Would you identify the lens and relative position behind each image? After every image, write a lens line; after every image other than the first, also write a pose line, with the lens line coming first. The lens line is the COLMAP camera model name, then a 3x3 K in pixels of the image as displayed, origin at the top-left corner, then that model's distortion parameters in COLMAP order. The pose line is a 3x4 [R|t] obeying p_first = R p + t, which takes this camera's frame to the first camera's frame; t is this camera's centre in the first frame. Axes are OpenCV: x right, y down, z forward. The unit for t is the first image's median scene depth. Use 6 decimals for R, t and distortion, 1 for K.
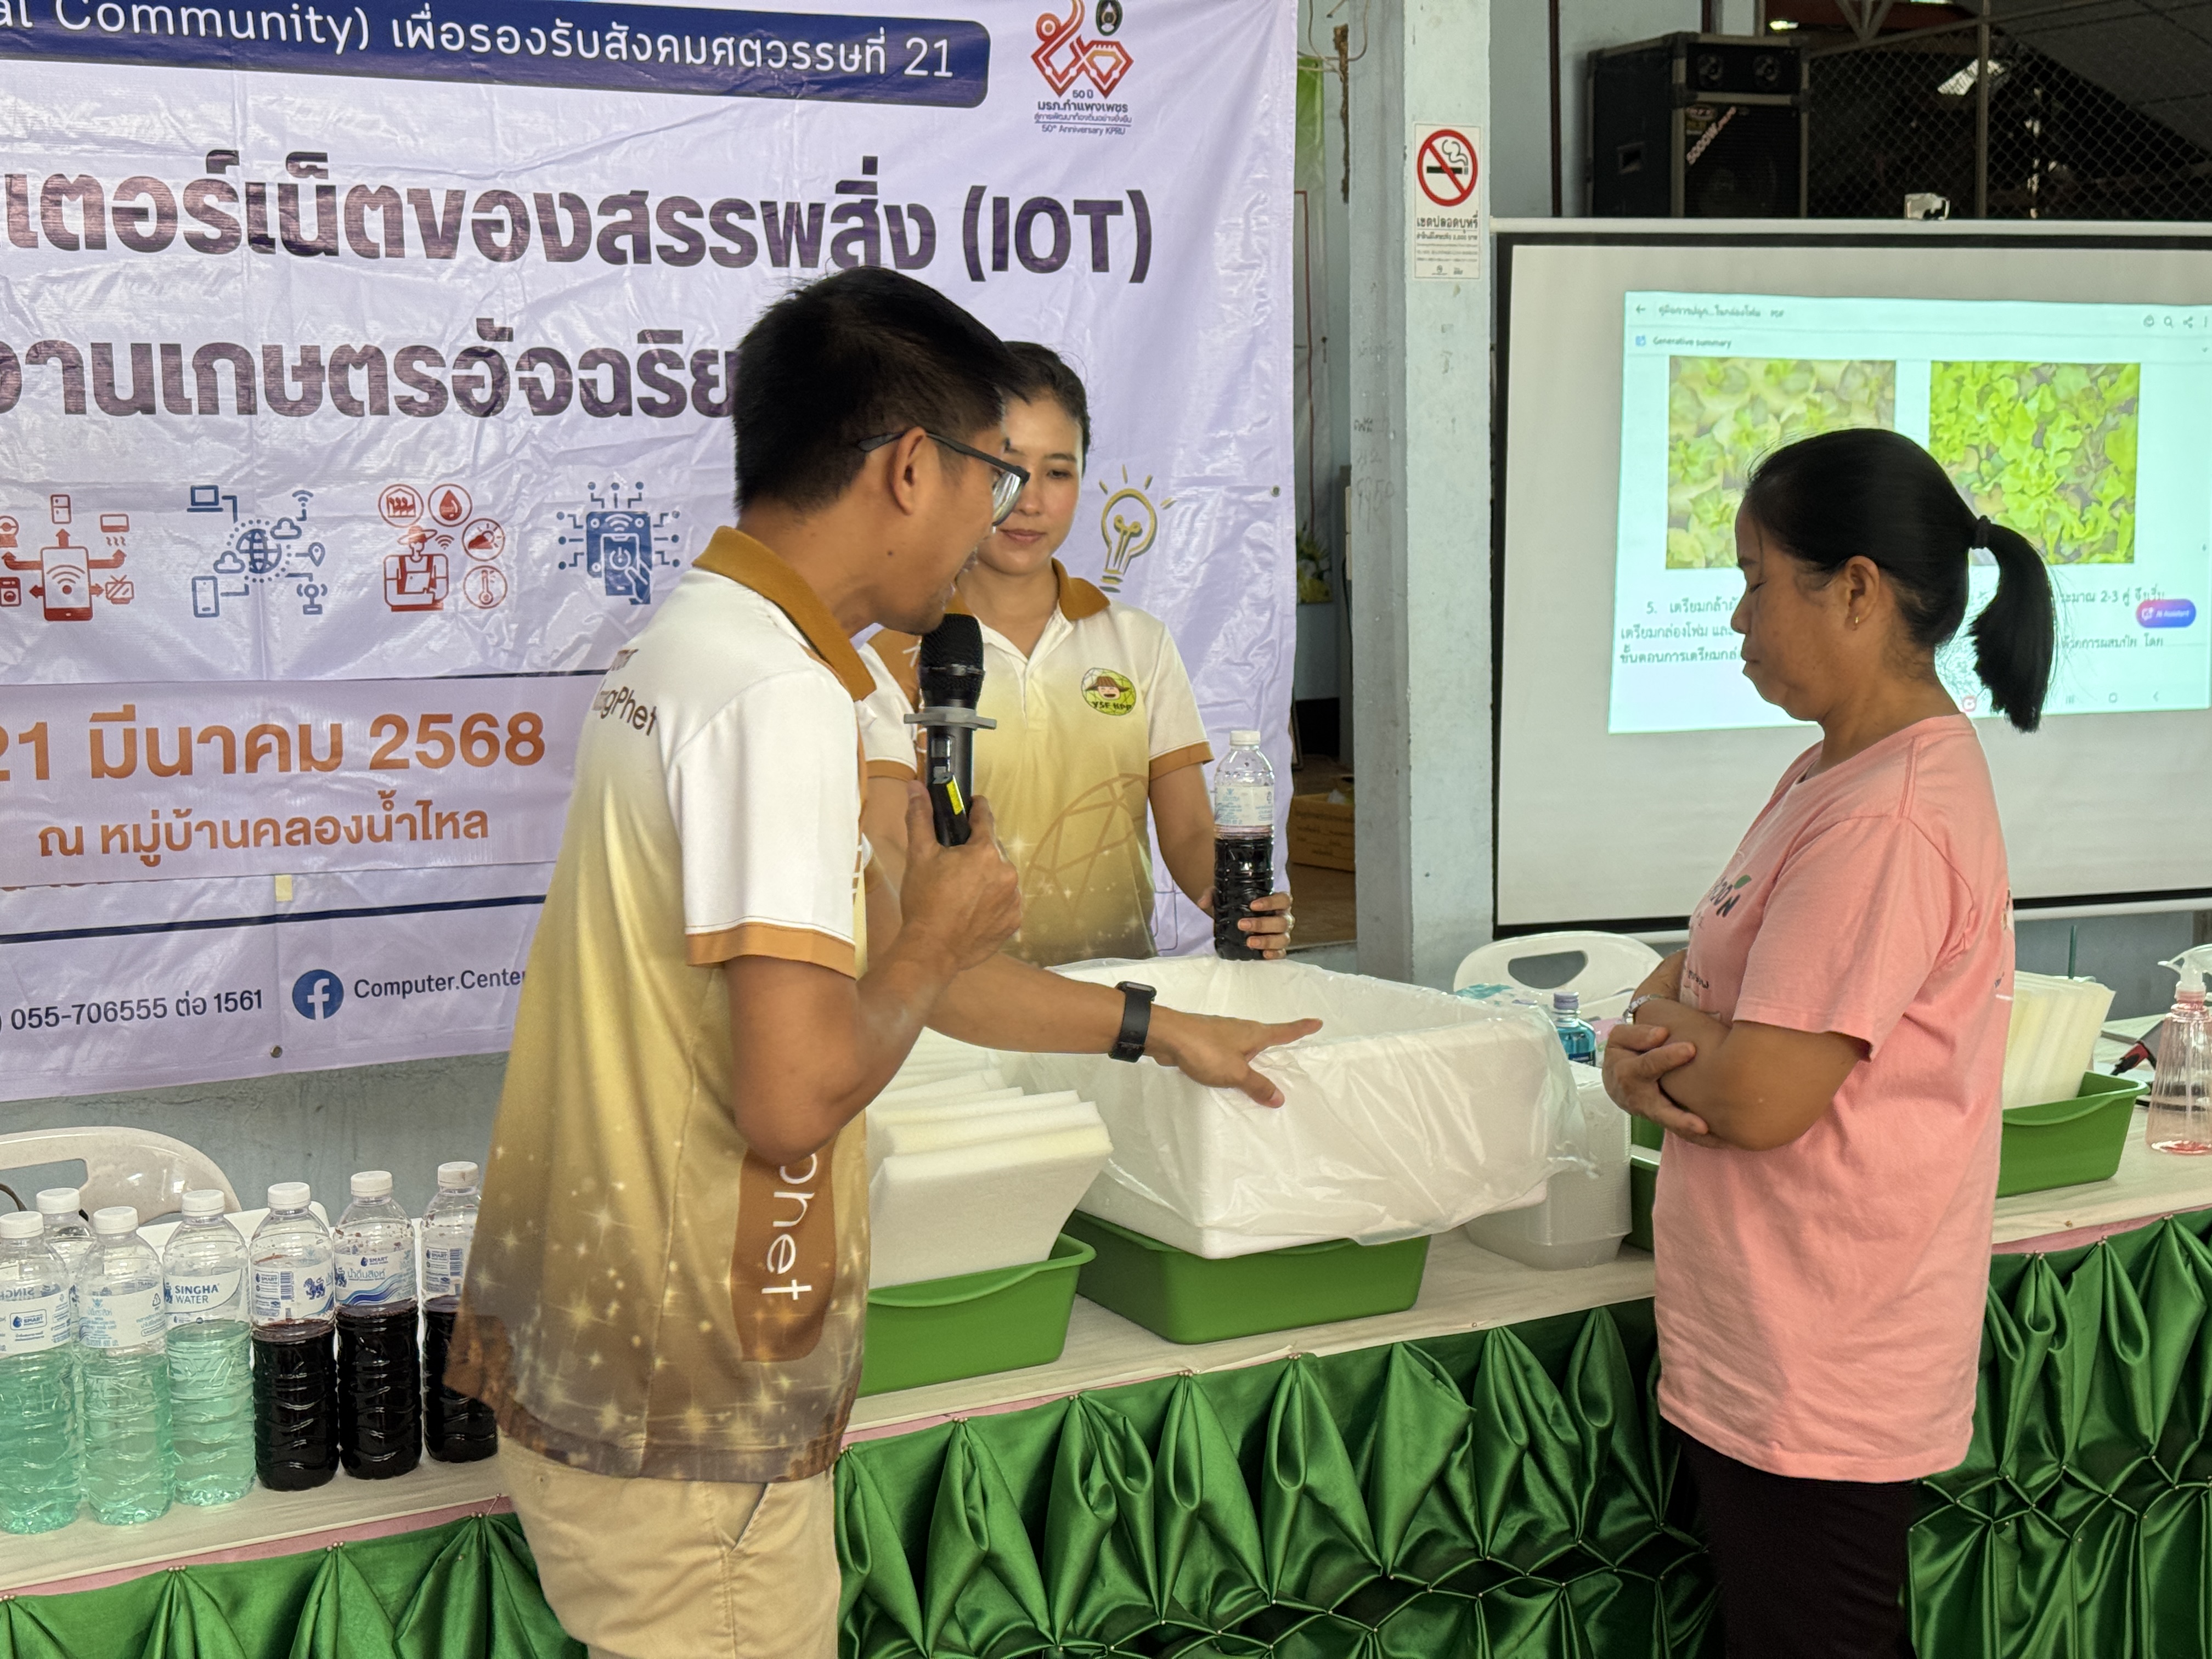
lens RADIAL K [[3010.9, 0, 1067.5], [0, 3010.9, 840.8], [0, 0, 1]] dist [0.215156, -0.420539]
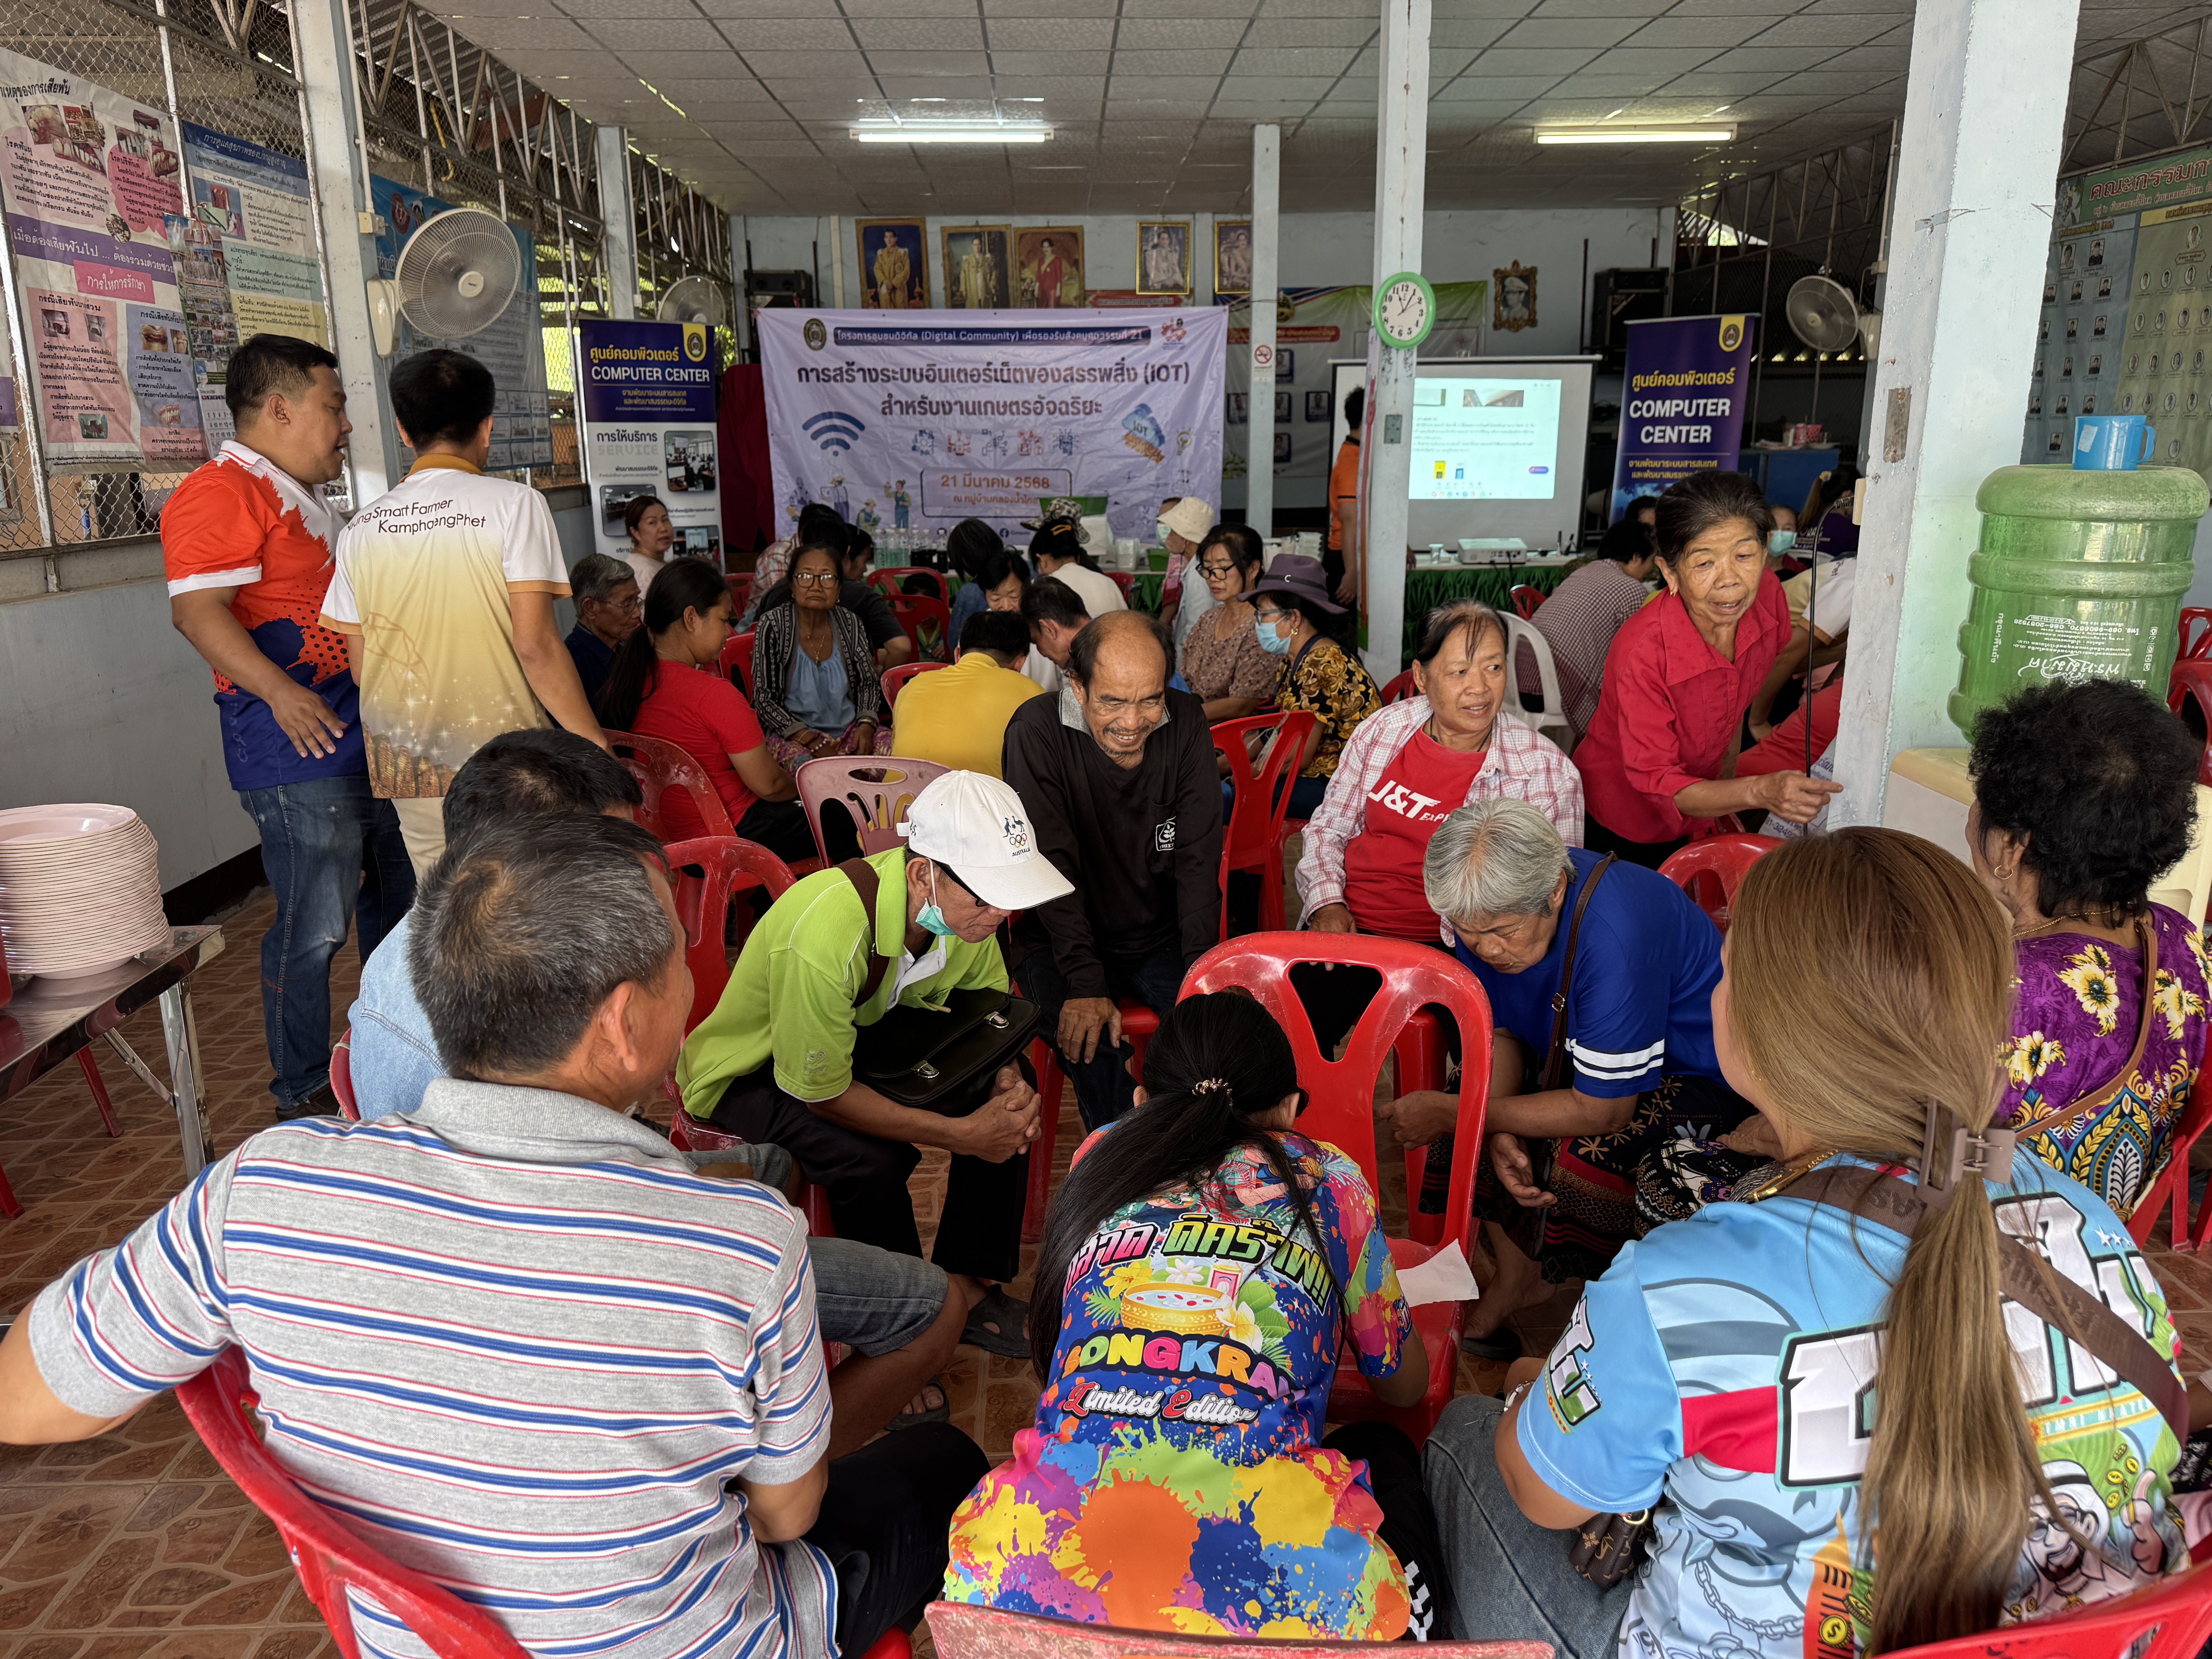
lens RADIAL K [[1529.7, 0, 1111.3], [0, 1529.7, 835.1], [0, 0, 1]] dist [0.148394, -0.232137]
pose [[0.896174, 0.124612, -0.425845, 1.077326], [-0.063912, 0.985998, 0.154025, 0.141175], [0.439076, -0.110816, 0.891590, -1.274595]]
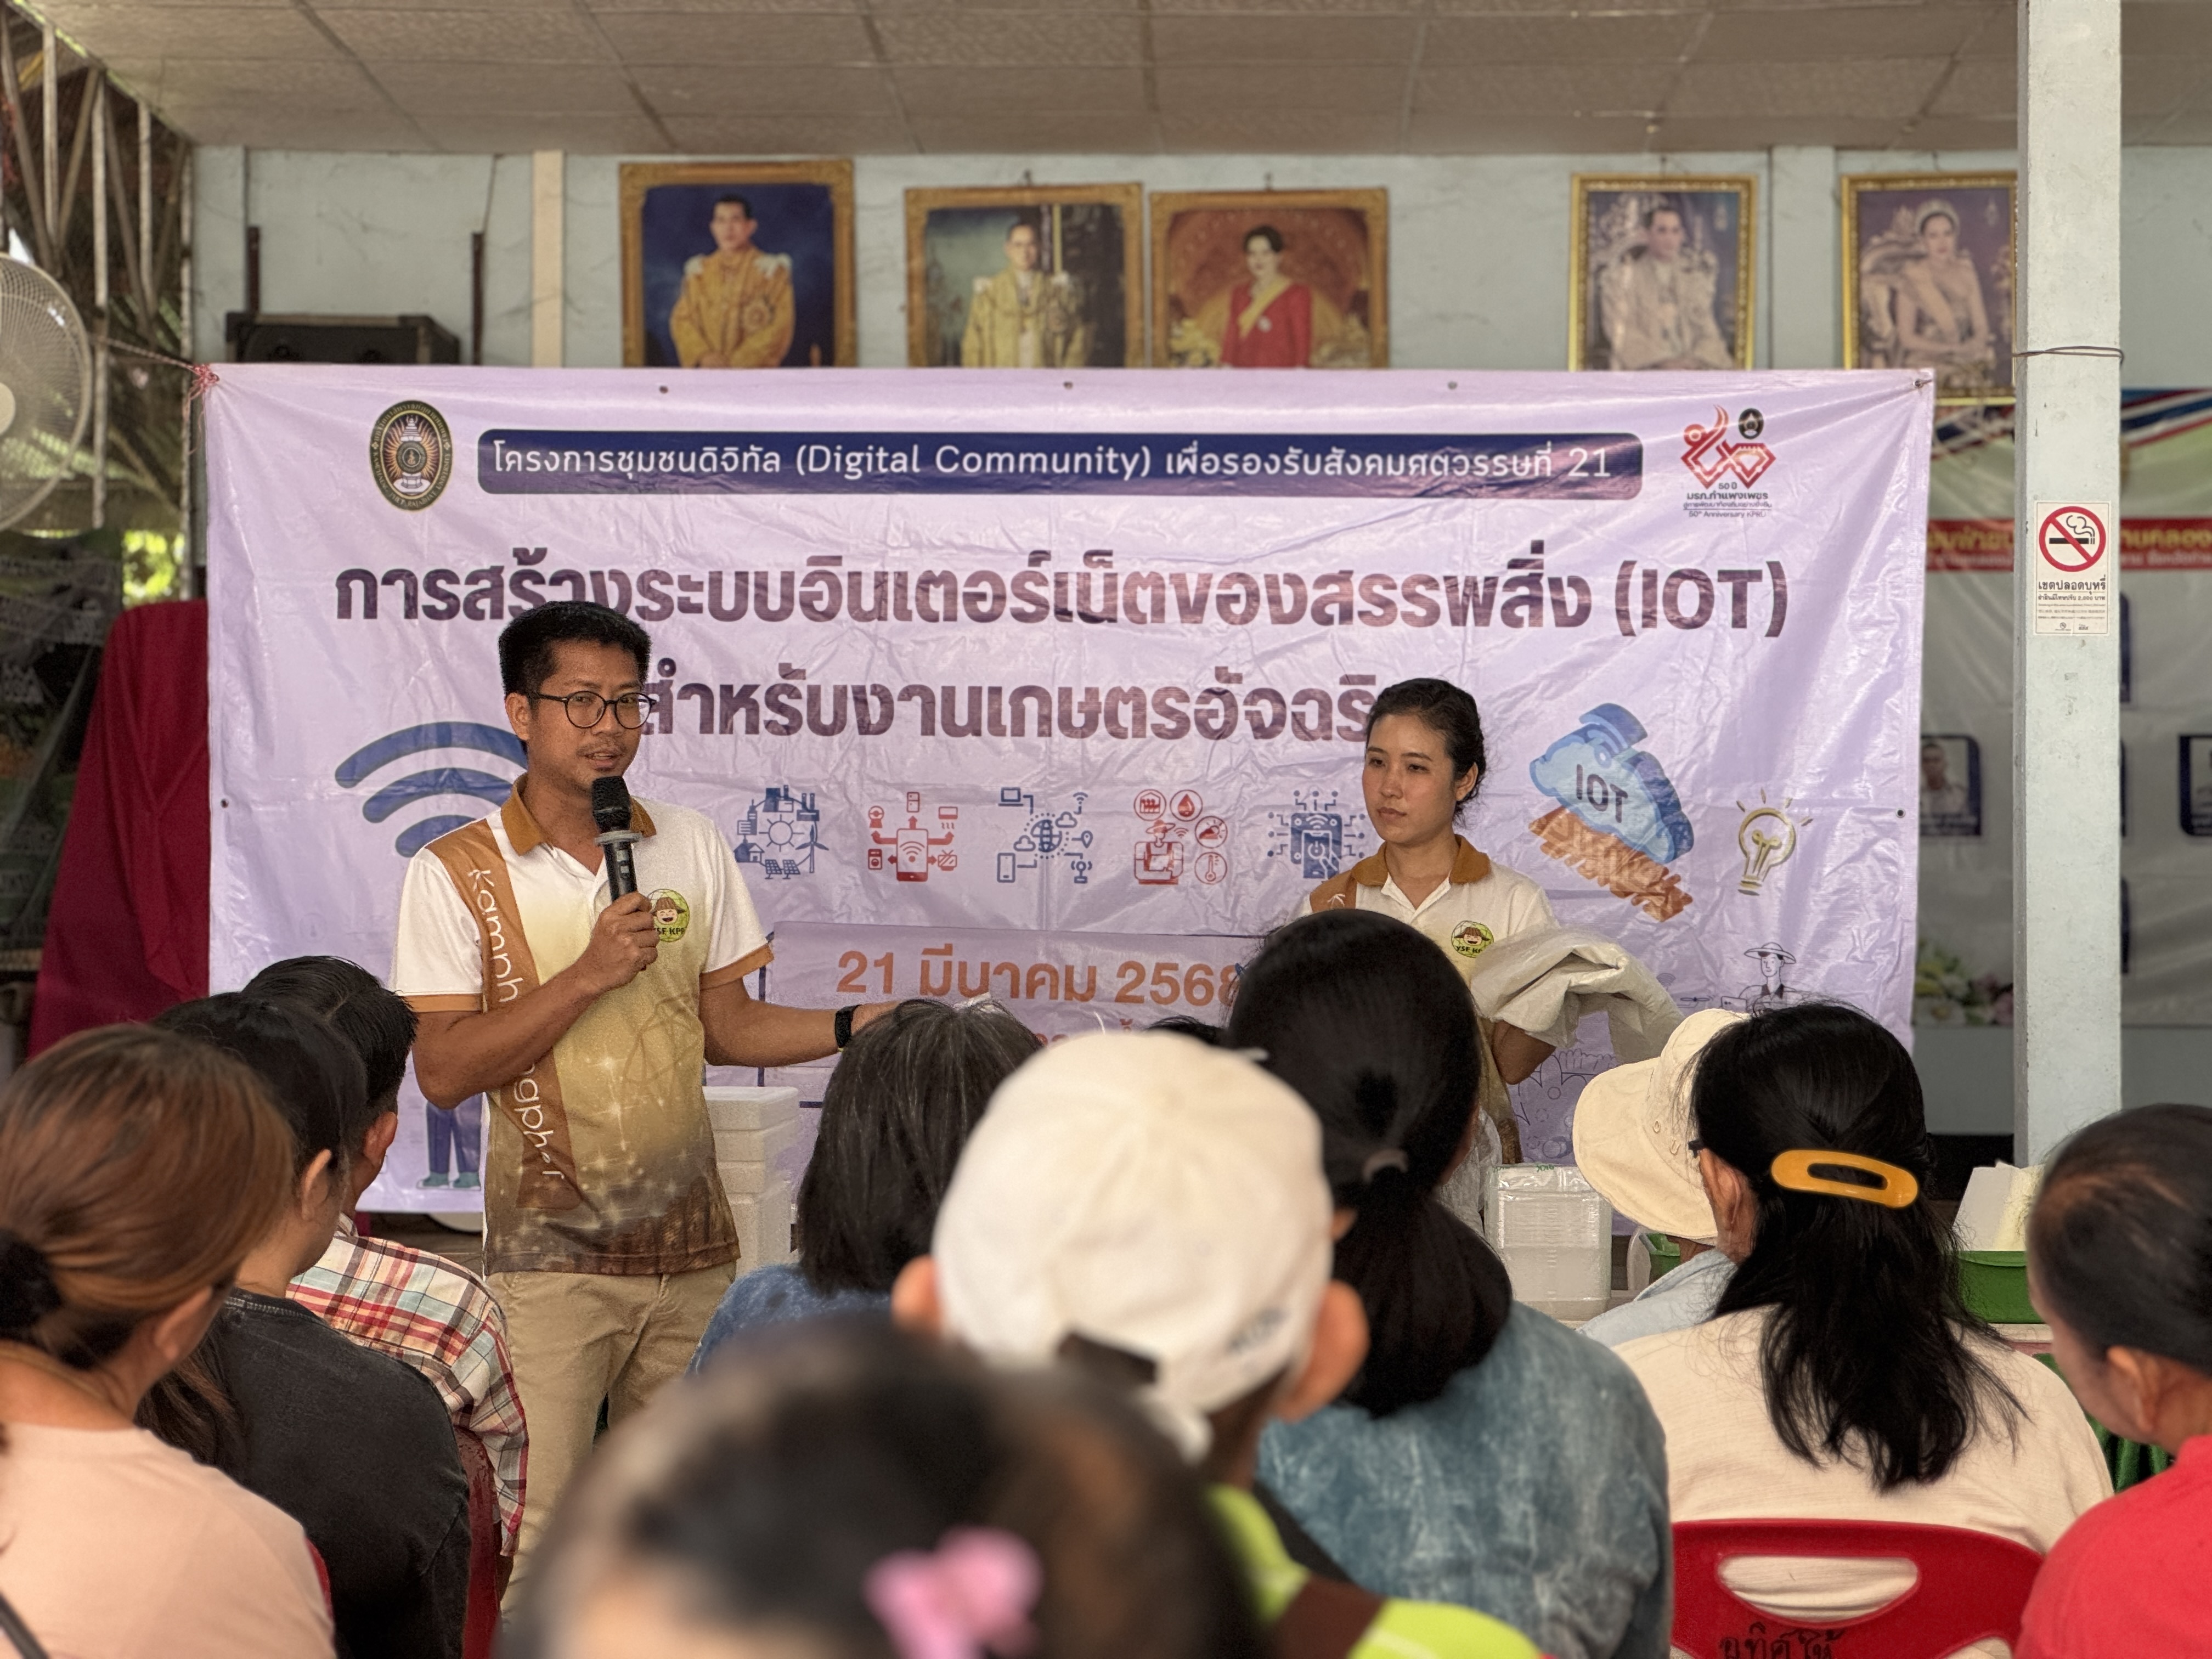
lens RADIAL K [[4973.0, 0, 1102.4], [0, 4973.0, 741.8], [0, 0, 1]] dist [-0.151449, 6.560729]
pose [[0.863617, 0.006931, -0.504100, 0.855692], [-0.088930, 0.986321, -0.138792, 0.165550], [0.496243, 0.164692, 0.852420, -0.863855]]
